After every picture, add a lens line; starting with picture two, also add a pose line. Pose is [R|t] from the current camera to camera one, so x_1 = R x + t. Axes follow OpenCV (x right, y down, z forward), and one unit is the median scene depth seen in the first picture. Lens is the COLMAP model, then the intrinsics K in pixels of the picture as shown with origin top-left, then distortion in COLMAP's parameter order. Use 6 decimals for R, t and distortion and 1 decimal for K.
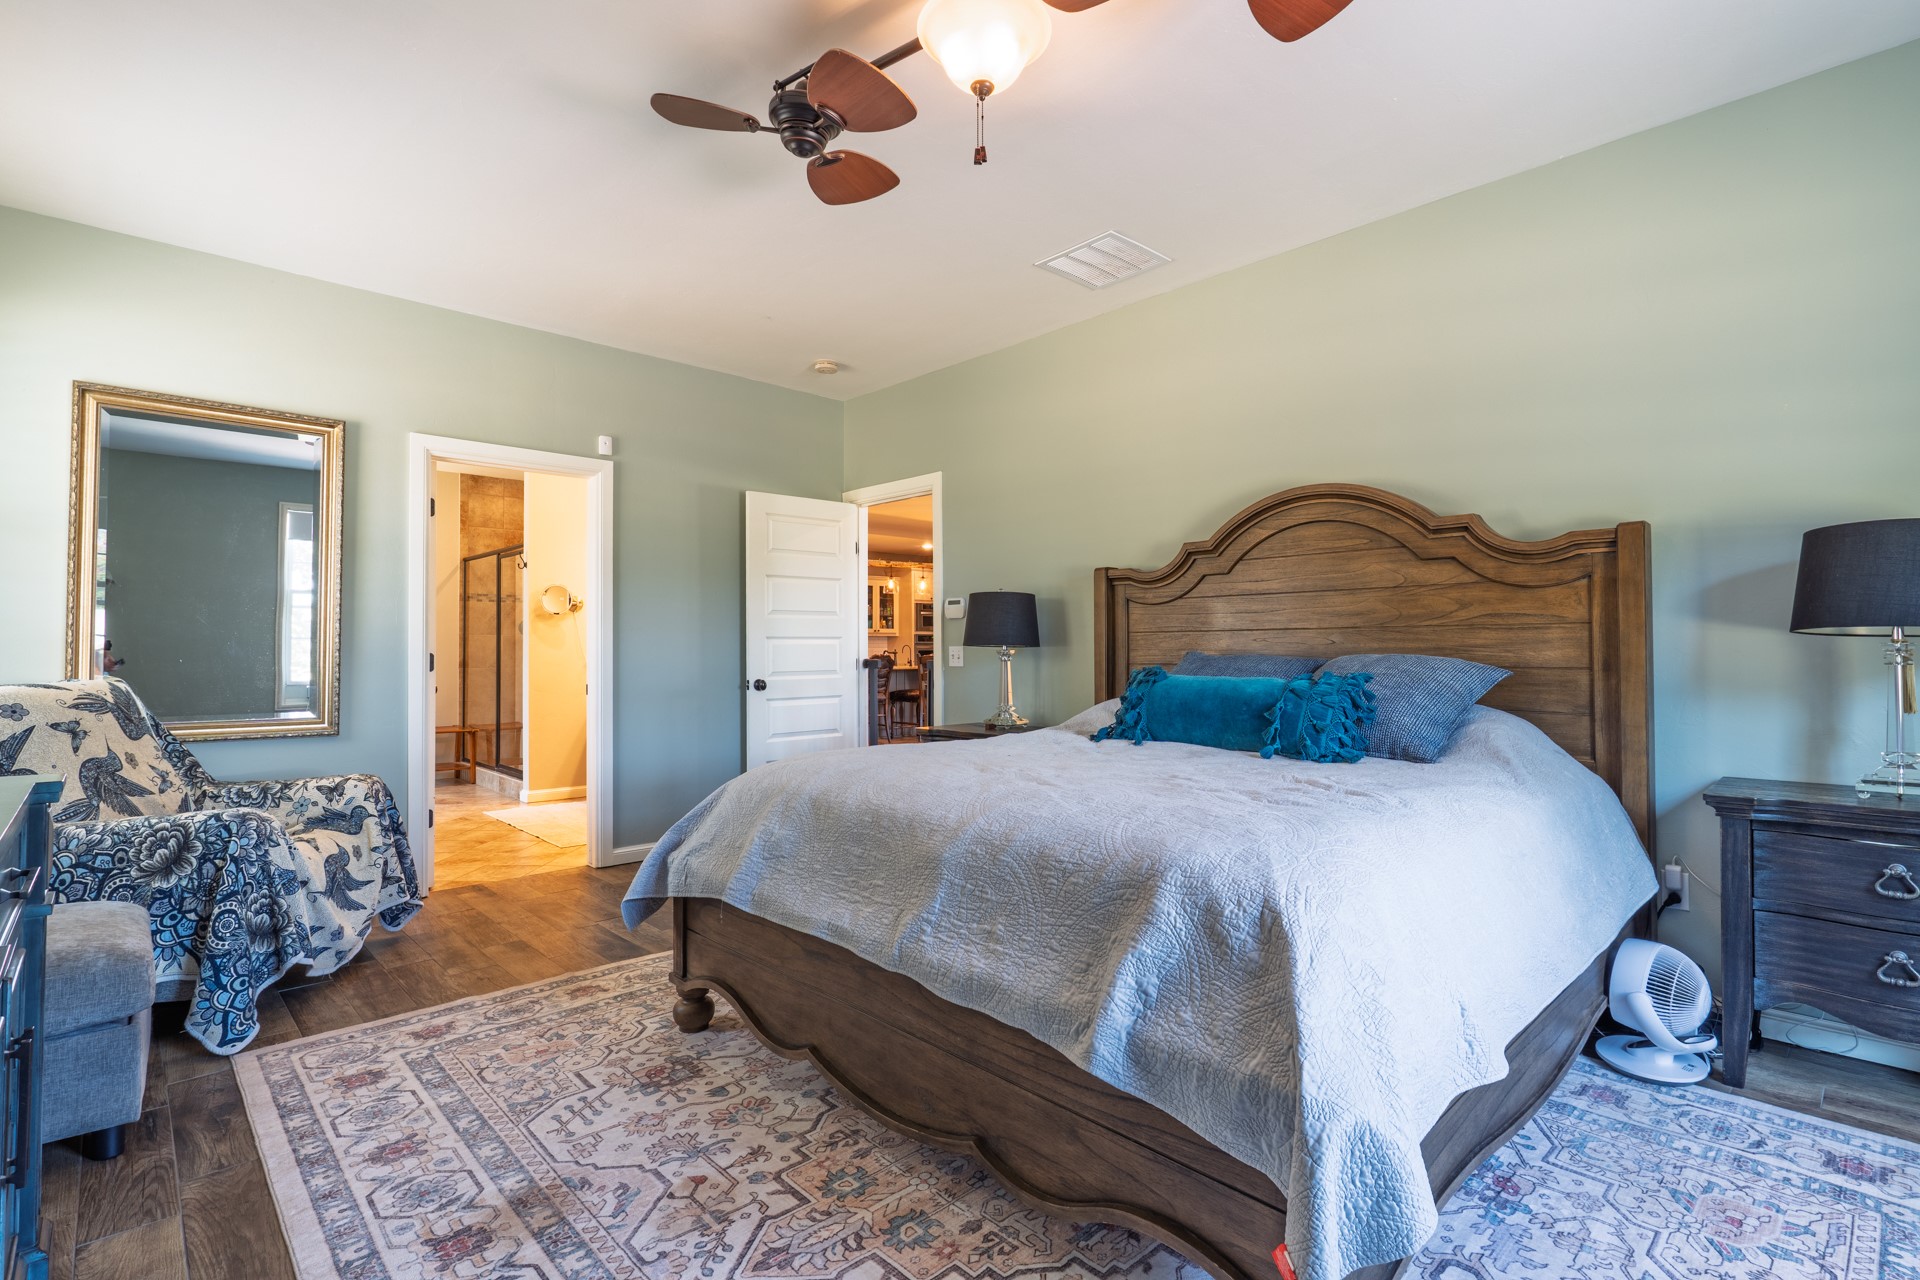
lens RADIAL K [[880.9, 0, 963.1], [0, 880.9, 642.1], [0, 0, 1]] dist [-0.010937, 0.001685]
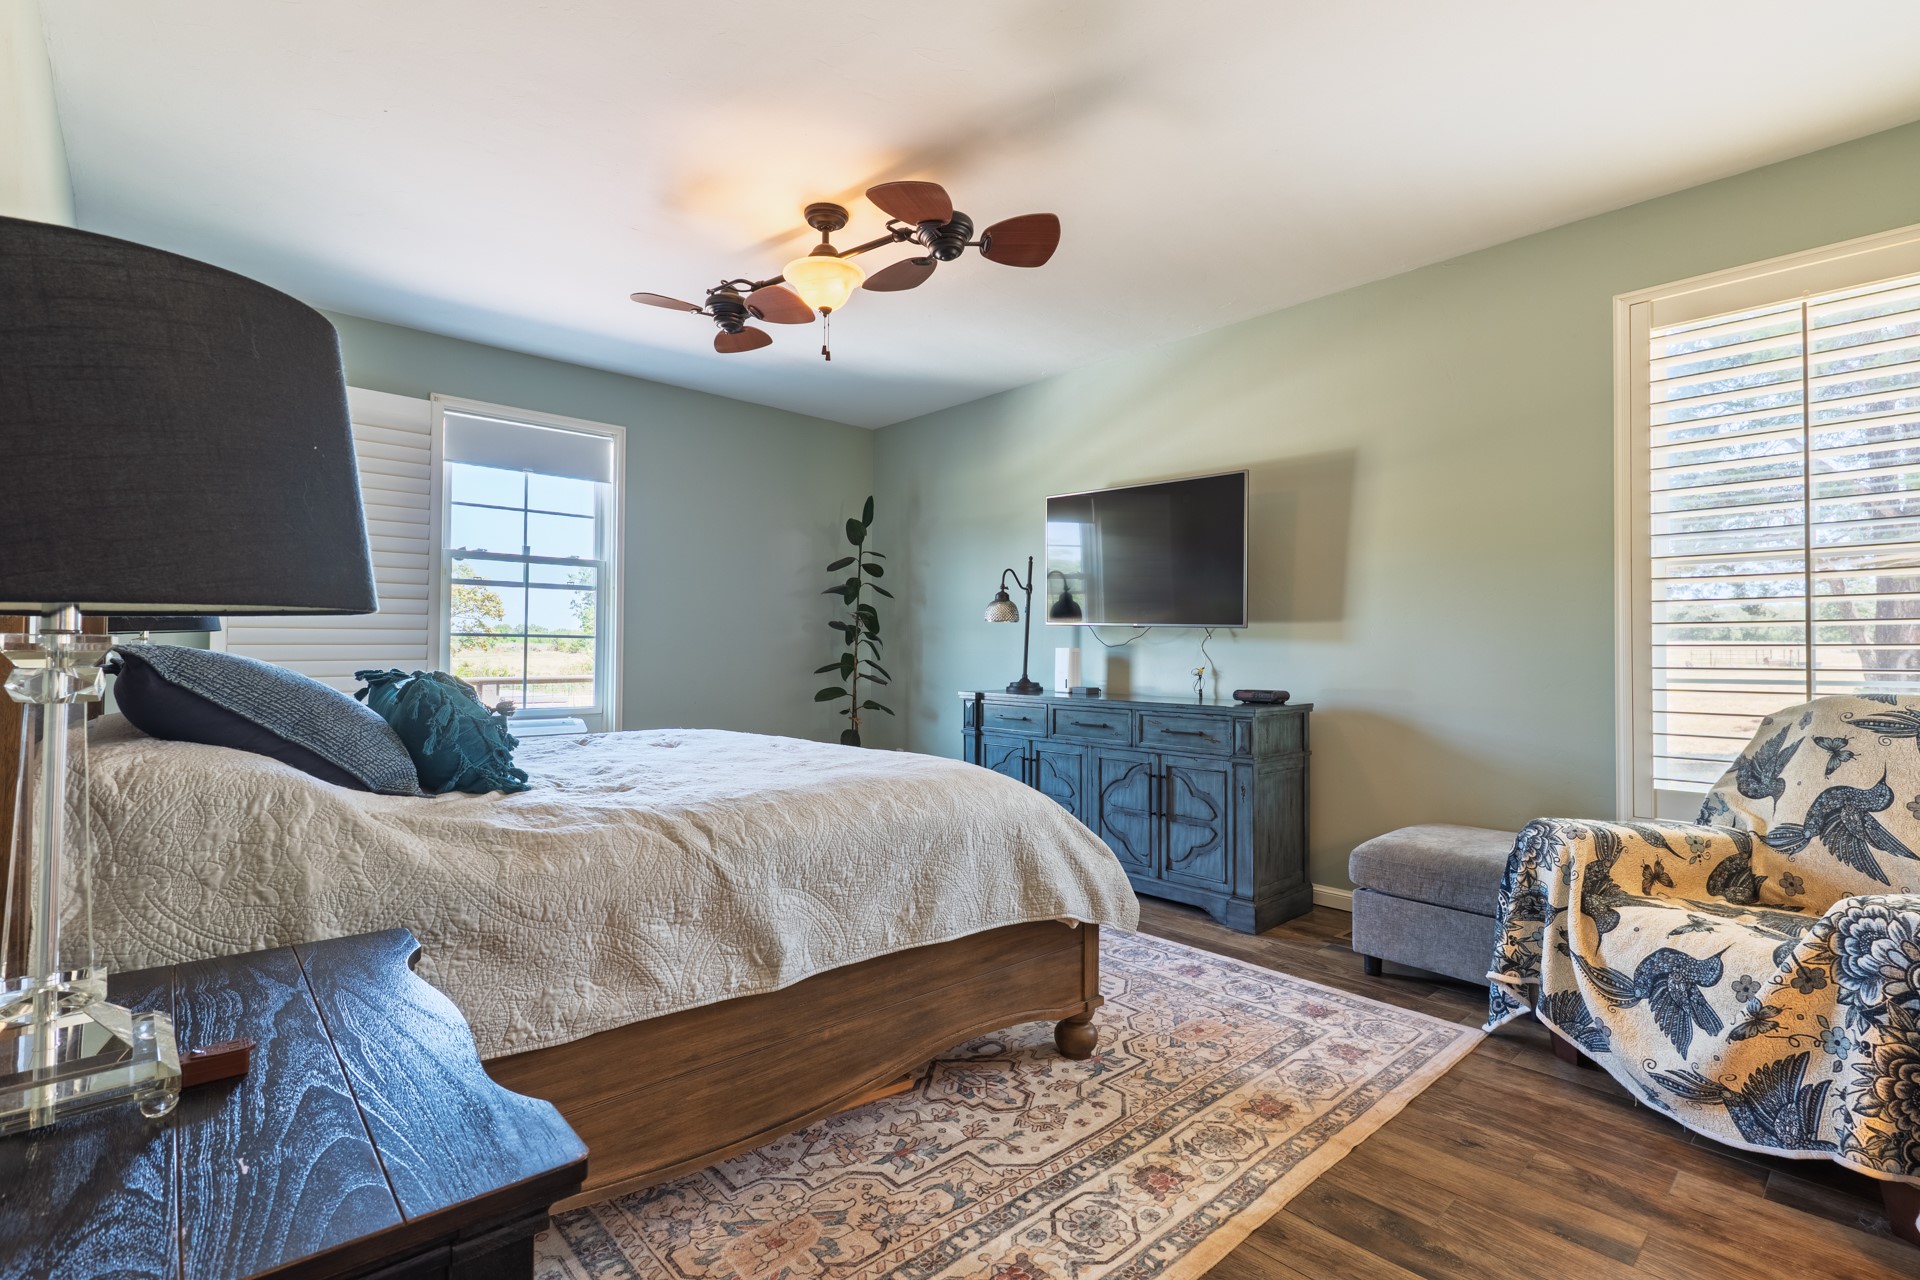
lens RADIAL K [[880.9, 0, 963.0], [0, 880.9, 642.2], [0, 0, 1]] dist [-0.010937, 0.001685]
pose [[-0.999651, -0.017131, 0.020120, -0.202549], [-0.017574, 0.999602, -0.022069, 0.033259], [-0.019734, -0.022414, -0.999554, 1.945869]]
